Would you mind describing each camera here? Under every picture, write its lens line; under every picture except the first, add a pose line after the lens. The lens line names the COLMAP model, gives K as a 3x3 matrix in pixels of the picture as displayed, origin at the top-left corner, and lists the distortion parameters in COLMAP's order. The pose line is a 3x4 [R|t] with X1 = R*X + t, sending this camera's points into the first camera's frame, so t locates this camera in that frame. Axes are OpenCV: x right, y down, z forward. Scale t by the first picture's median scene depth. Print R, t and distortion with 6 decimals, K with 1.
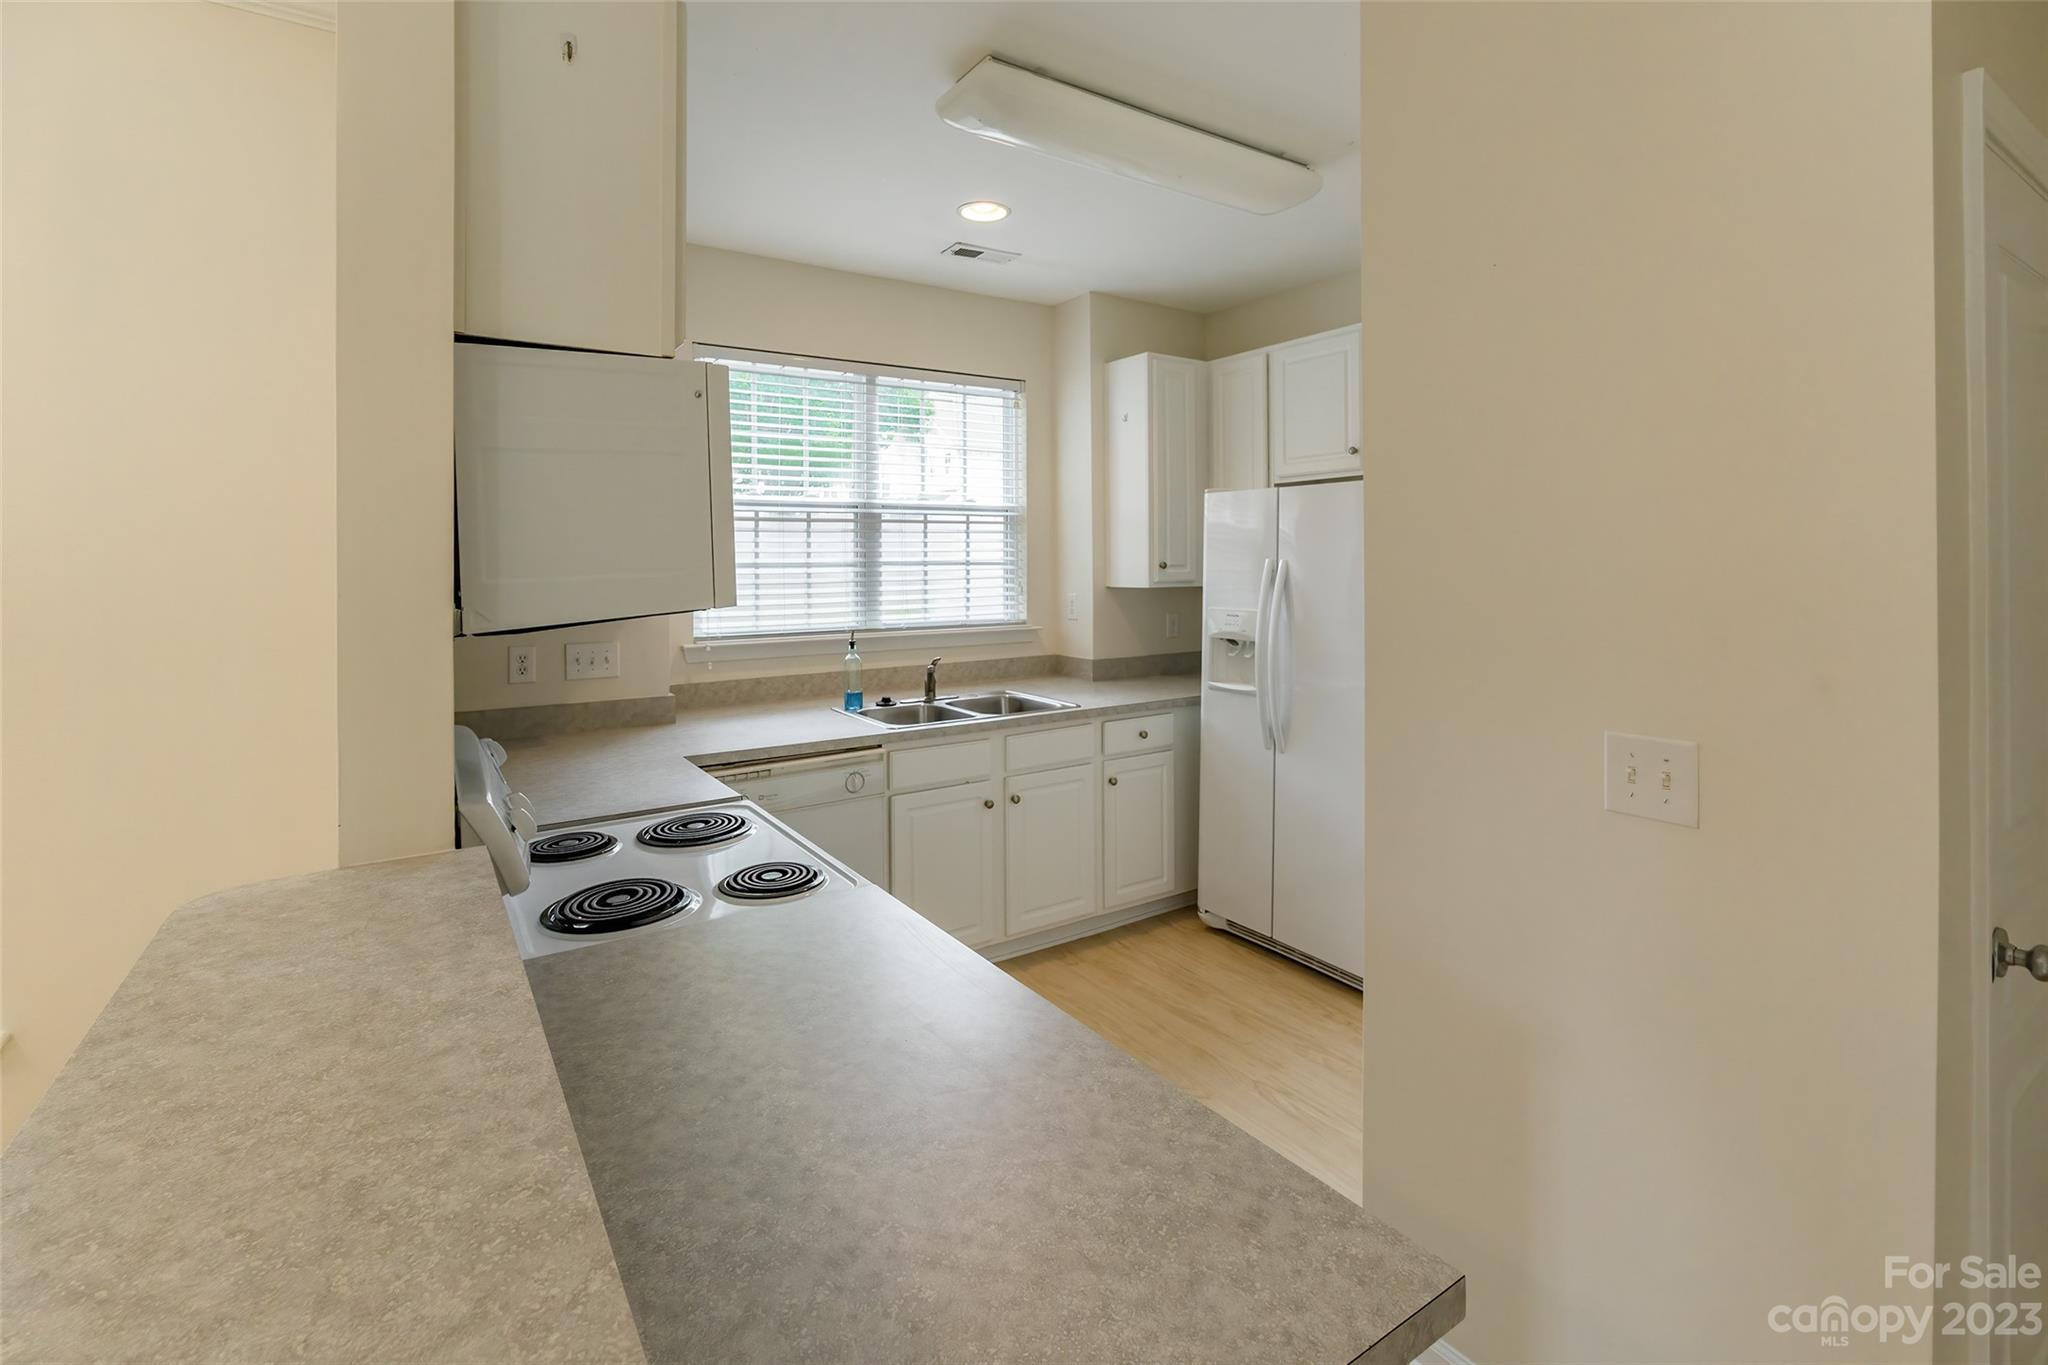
lens RADIAL K [[946.4, 0, 1033.9], [0, 946.4, 555.6], [0, 0, 1]] dist [-0.010048, -0.001179]
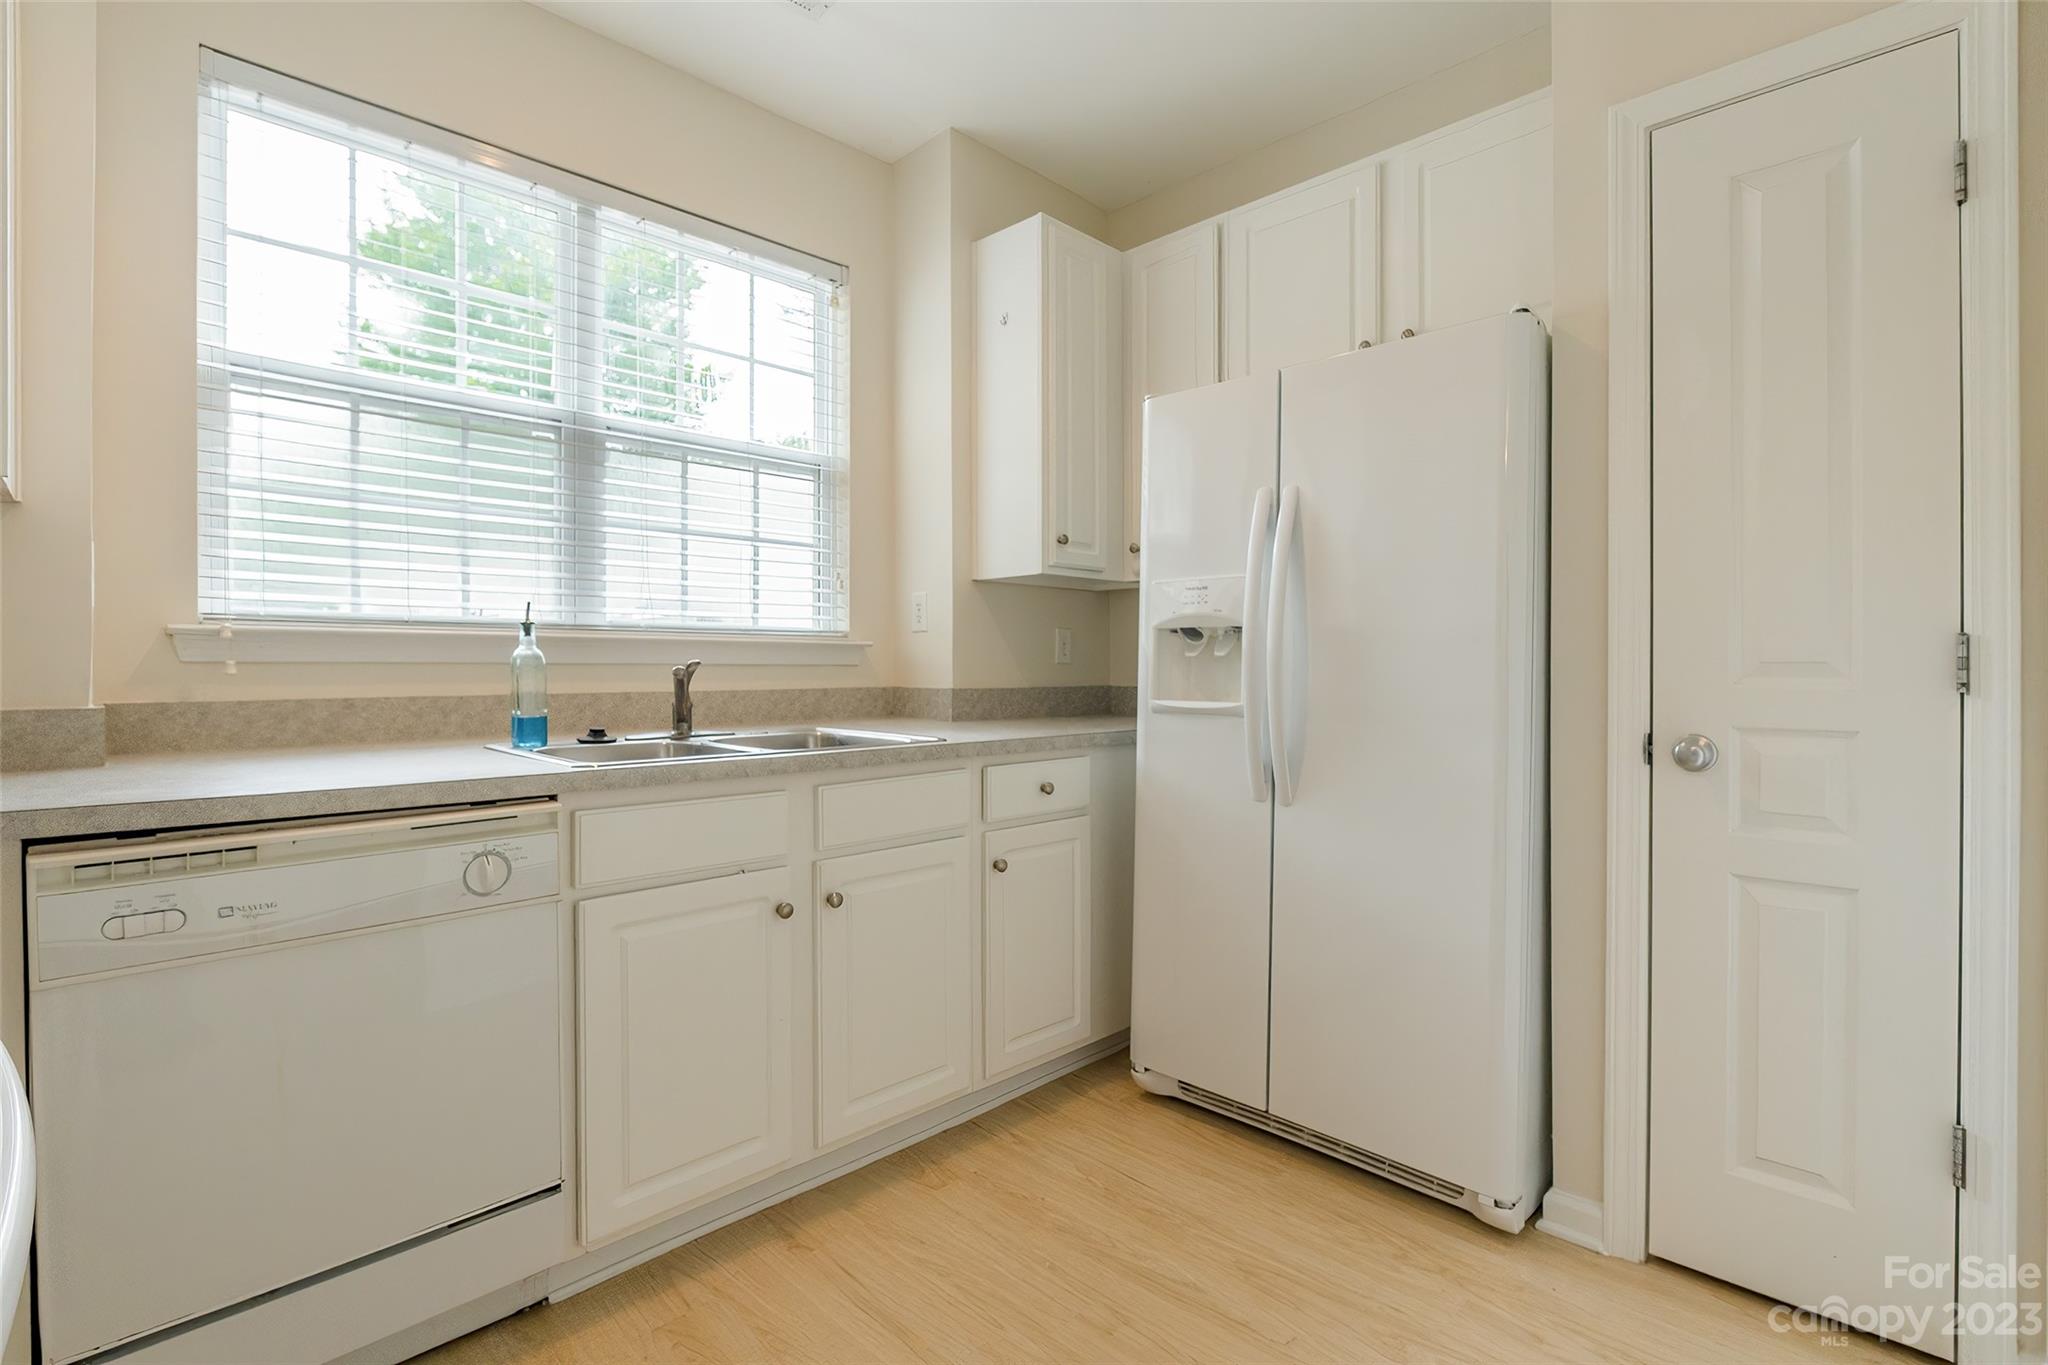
lens RADIAL K [[946.4, 0, 1033.2], [0, 946.4, 685.4], [0, 0, 1]] dist [-0.010048, -0.001179]
pose [[0.980433, 0.005240, 0.196782, -0.013694], [-0.008904, 0.999803, 0.017735, 0.112091], [-0.196650, -0.019141, 0.980287, 0.404537]]
